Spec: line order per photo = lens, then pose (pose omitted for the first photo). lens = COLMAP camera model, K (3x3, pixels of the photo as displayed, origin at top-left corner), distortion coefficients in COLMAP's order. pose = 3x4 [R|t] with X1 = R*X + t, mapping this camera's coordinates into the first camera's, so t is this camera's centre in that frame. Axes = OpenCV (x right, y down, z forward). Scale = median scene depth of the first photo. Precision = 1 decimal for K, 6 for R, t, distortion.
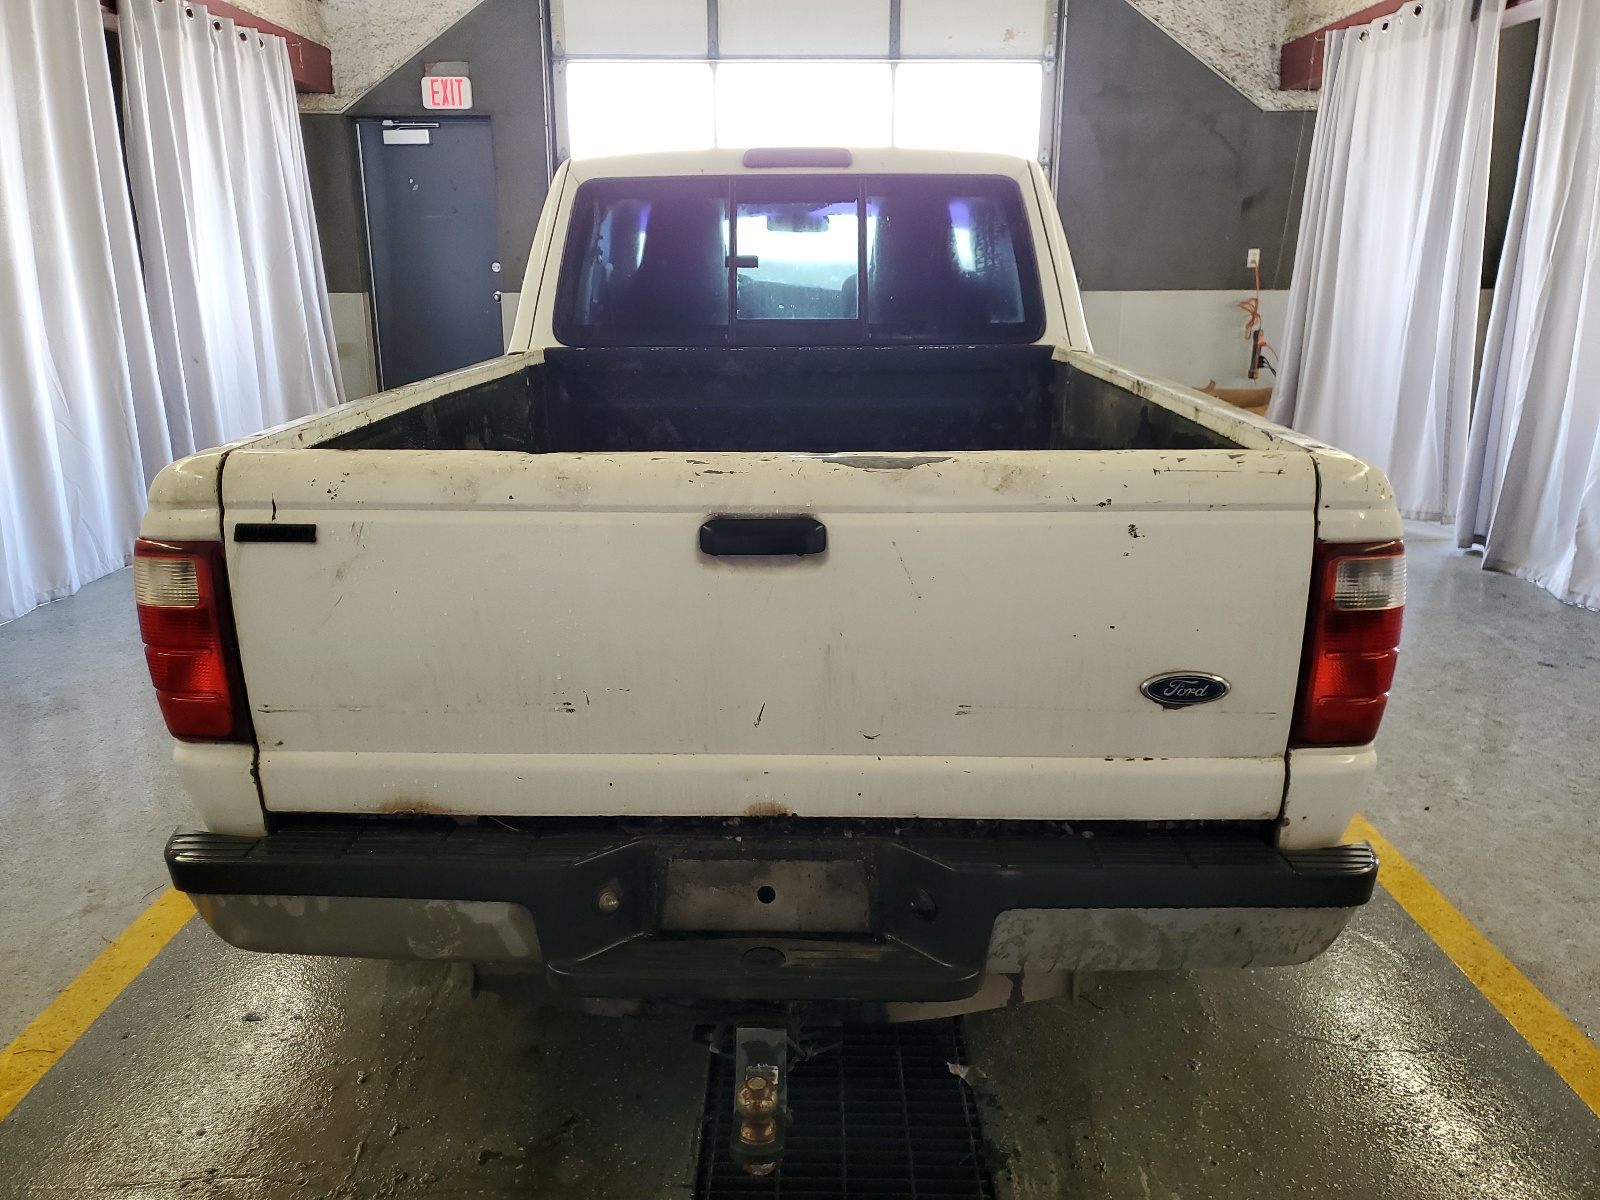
lens RADIAL K [[1237.2, 0, 800.0], [0, 1237.2, 600.0], [0, 0, 1]] dist [0.001867, 0.001156]
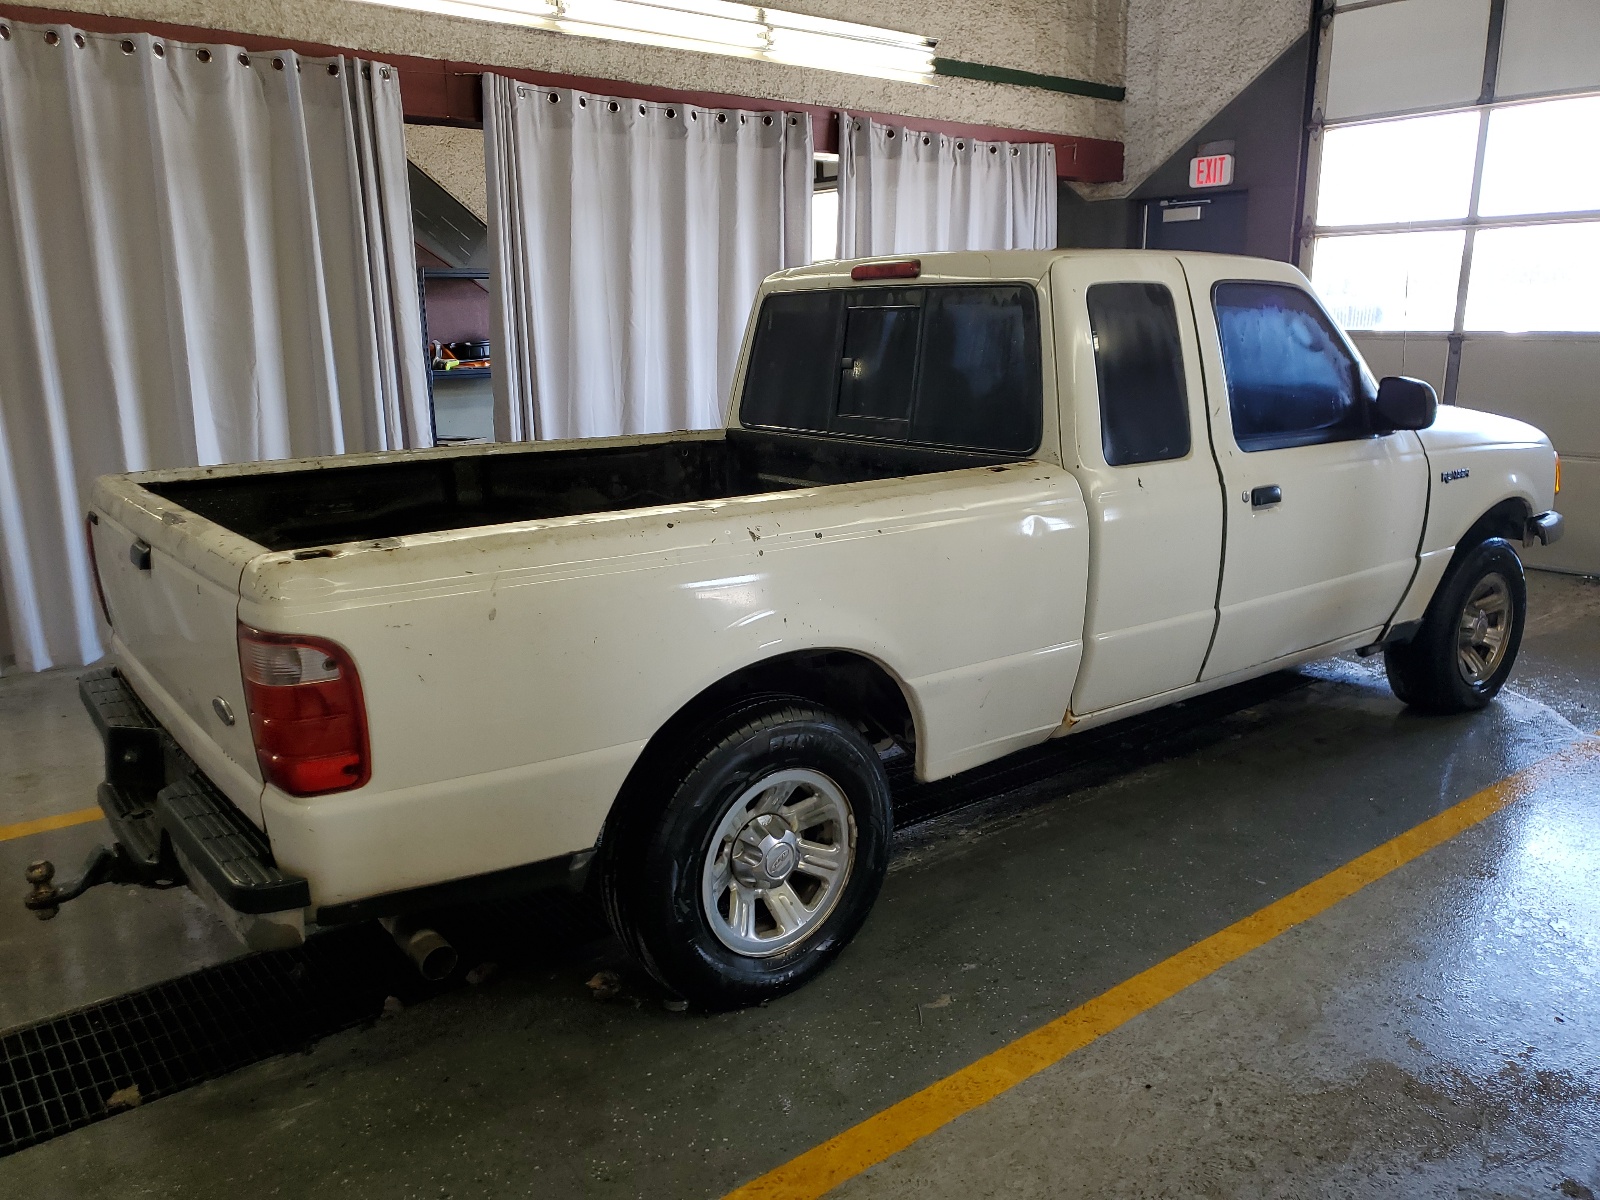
lens RADIAL K [[1218.4, 0, 800.0], [0, 1218.4, 600.0], [0, 0, 1]] dist [-0.007258, -0.000405]
pose [[0.627008, 0.170034, -0.760229, 0.338065], [-0.192956, 0.979377, 0.059907, -0.051244], [0.754737, 0.109129, 0.646887, 0.117362]]
